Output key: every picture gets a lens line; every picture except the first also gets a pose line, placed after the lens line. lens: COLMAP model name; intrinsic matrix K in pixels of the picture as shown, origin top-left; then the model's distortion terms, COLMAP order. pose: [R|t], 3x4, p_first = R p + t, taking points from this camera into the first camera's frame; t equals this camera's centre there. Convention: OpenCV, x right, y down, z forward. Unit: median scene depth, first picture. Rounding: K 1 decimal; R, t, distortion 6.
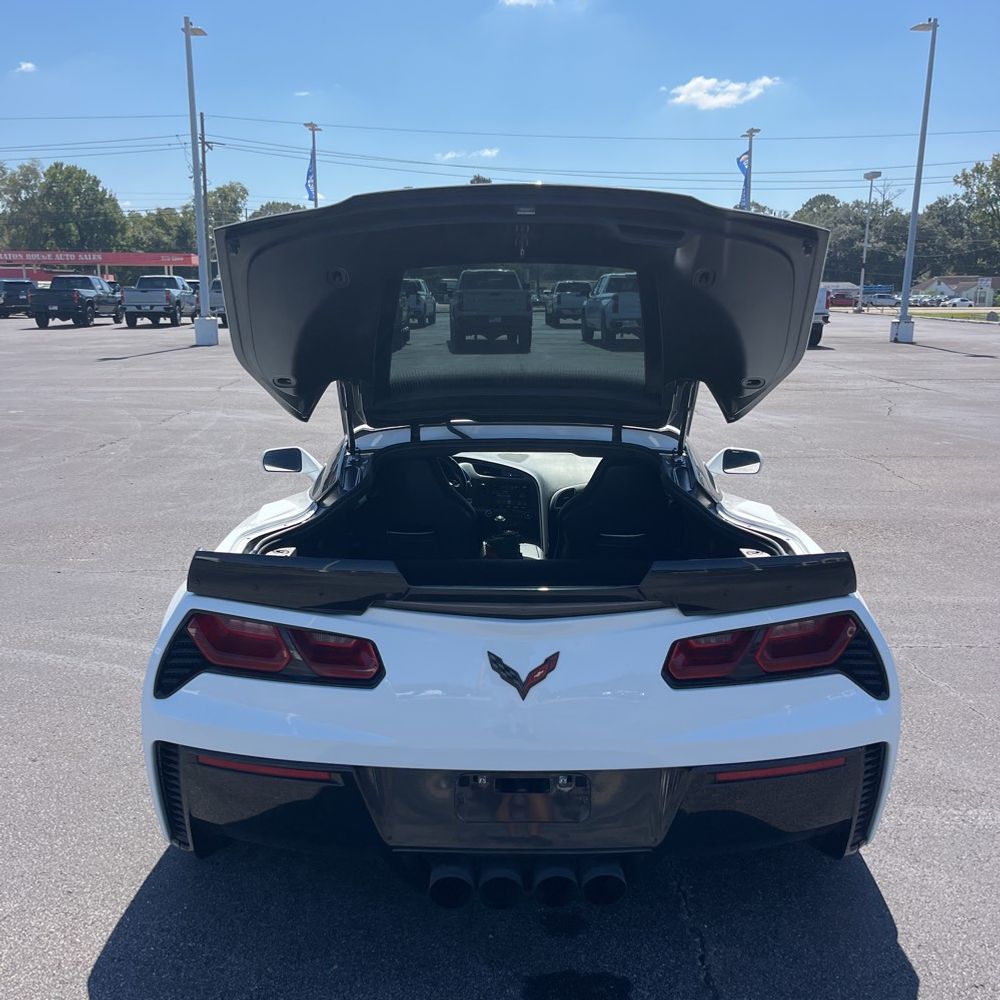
lens RADIAL K [[1005.5, 0, 501.2], [0, 1005.5, 494.2], [0, 0, 1]] dist [0.045863, -0.045163]
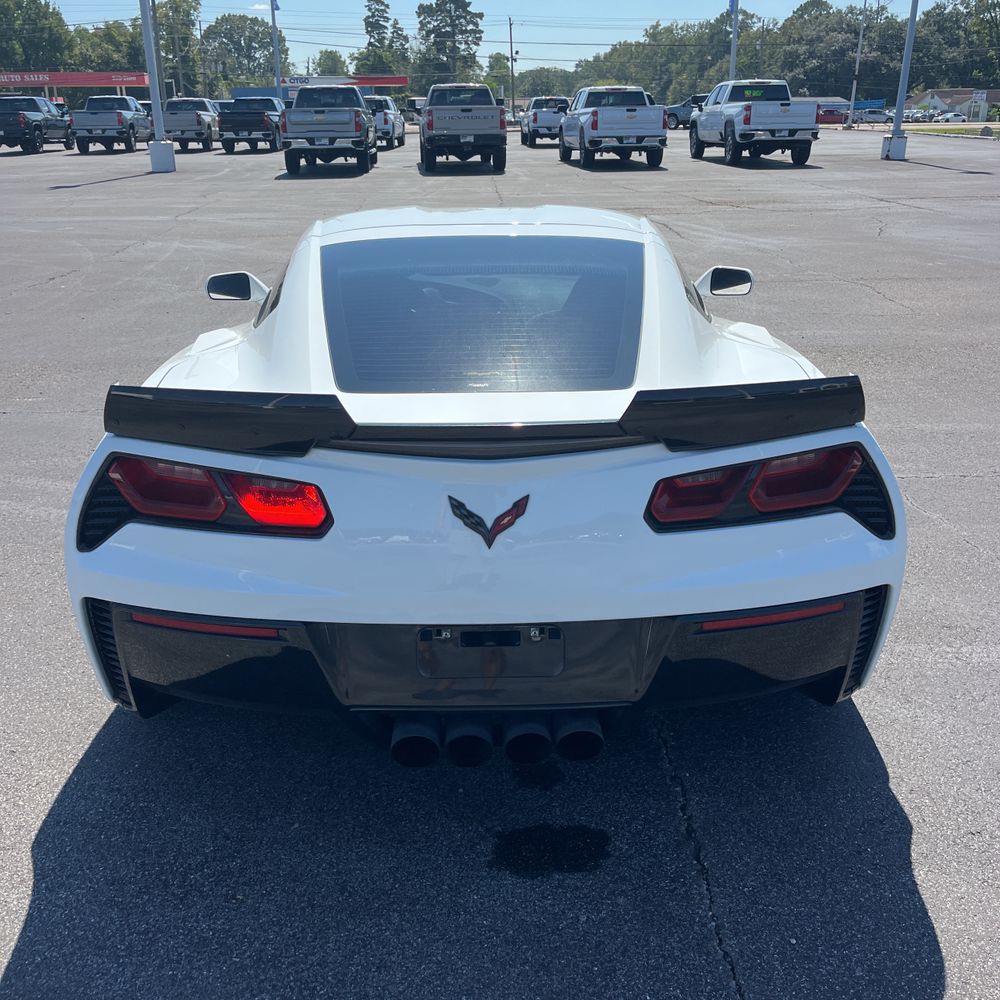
lens RADIAL K [[1007.0, 0, 495.1], [0, 1007.0, 483.0], [0, 0, 1]] dist [0.073761, -0.105286]
pose [[0.999768, -0.016253, 0.014147, 0.007514], [0.013922, 0.988348, 0.151572, 0.005727], [-0.016445, -0.151340, 0.988345, 0.061485]]
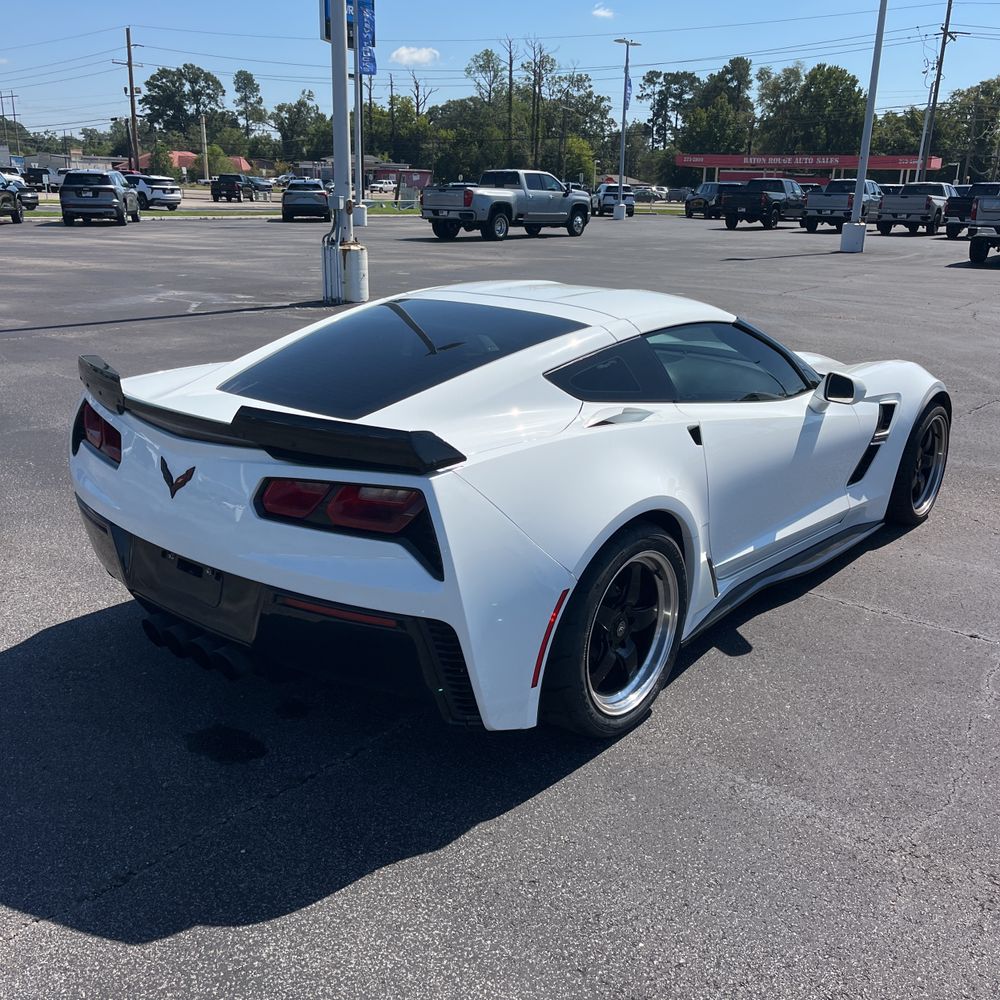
lens RADIAL K [[1007.6, 0, 503.2], [0, 1007.6, 495.4], [0, 0, 1]] dist [0.057517, -0.074469]
pose [[0.779965, 0.200040, -0.592991, 0.547655], [-0.147076, 0.979591, 0.137005, -0.018589], [0.608295, -0.019644, 0.793468, 0.114711]]
